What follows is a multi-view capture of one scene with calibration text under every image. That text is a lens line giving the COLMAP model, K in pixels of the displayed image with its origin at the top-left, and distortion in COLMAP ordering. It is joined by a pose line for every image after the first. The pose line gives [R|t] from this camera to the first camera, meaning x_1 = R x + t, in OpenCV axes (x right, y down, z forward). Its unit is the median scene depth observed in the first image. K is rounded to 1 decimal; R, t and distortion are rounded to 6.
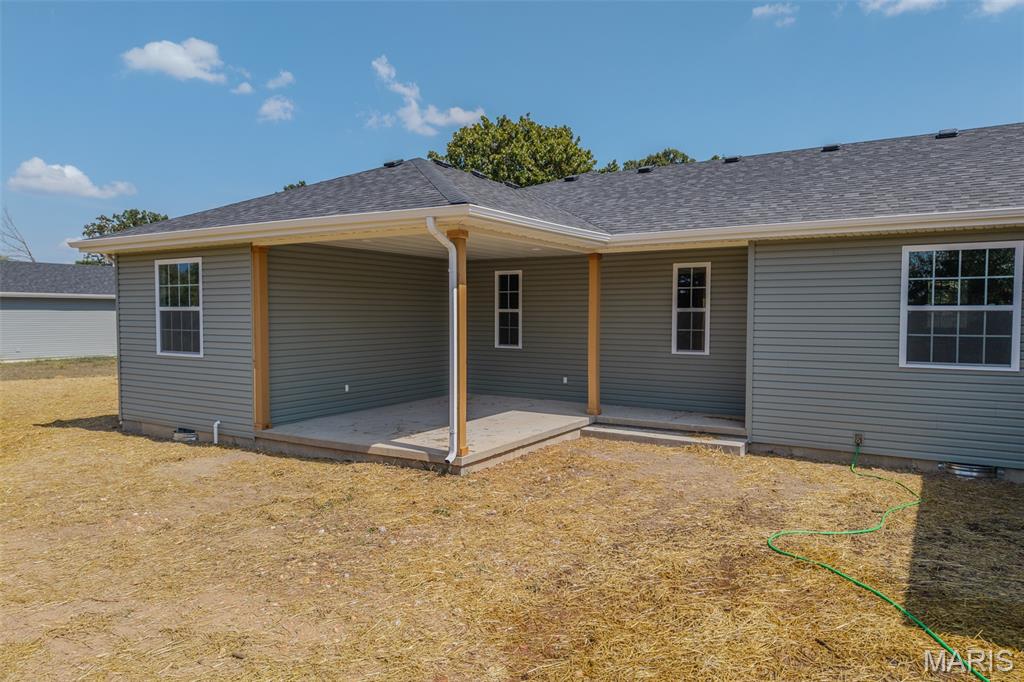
lens RADIAL K [[653.9, 0, 514.1], [0, 653.9, 348.8], [0, 0, 1]] dist [0.035945, -0.004901]
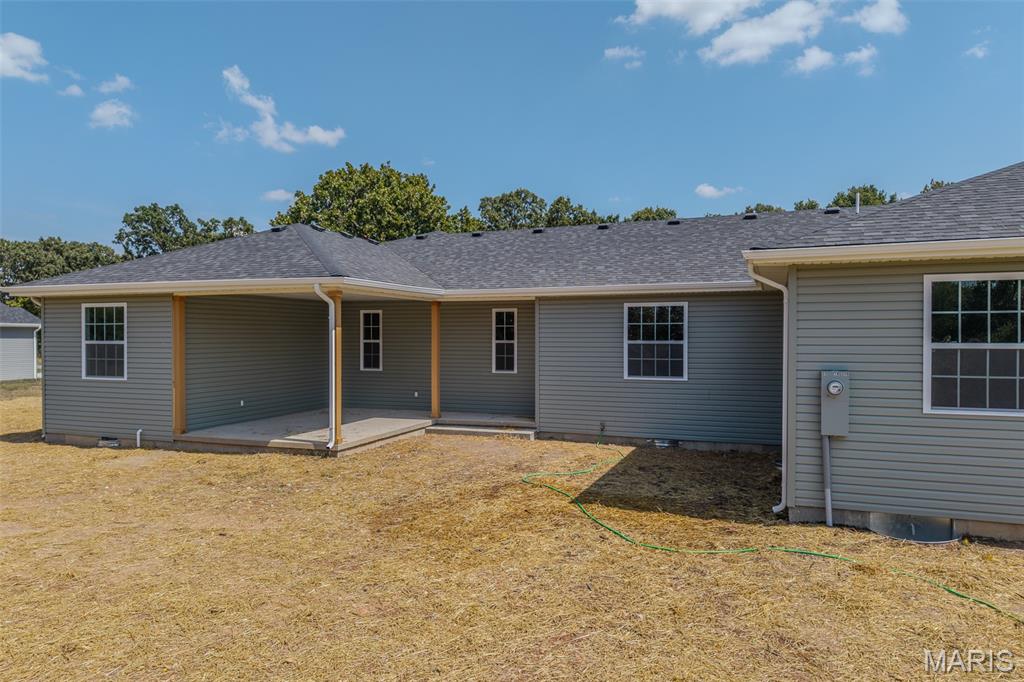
lens RADIAL K [[653.9, 0, 514.1], [0, 653.9, 348.8], [0, 0, 1]] dist [0.035945, -0.004901]
pose [[0.979186, -0.004499, 0.202916, 0.006078], [0.011548, 0.999370, -0.033569, 0.003390], [-0.202637, 0.035214, 0.978621, -0.385203]]
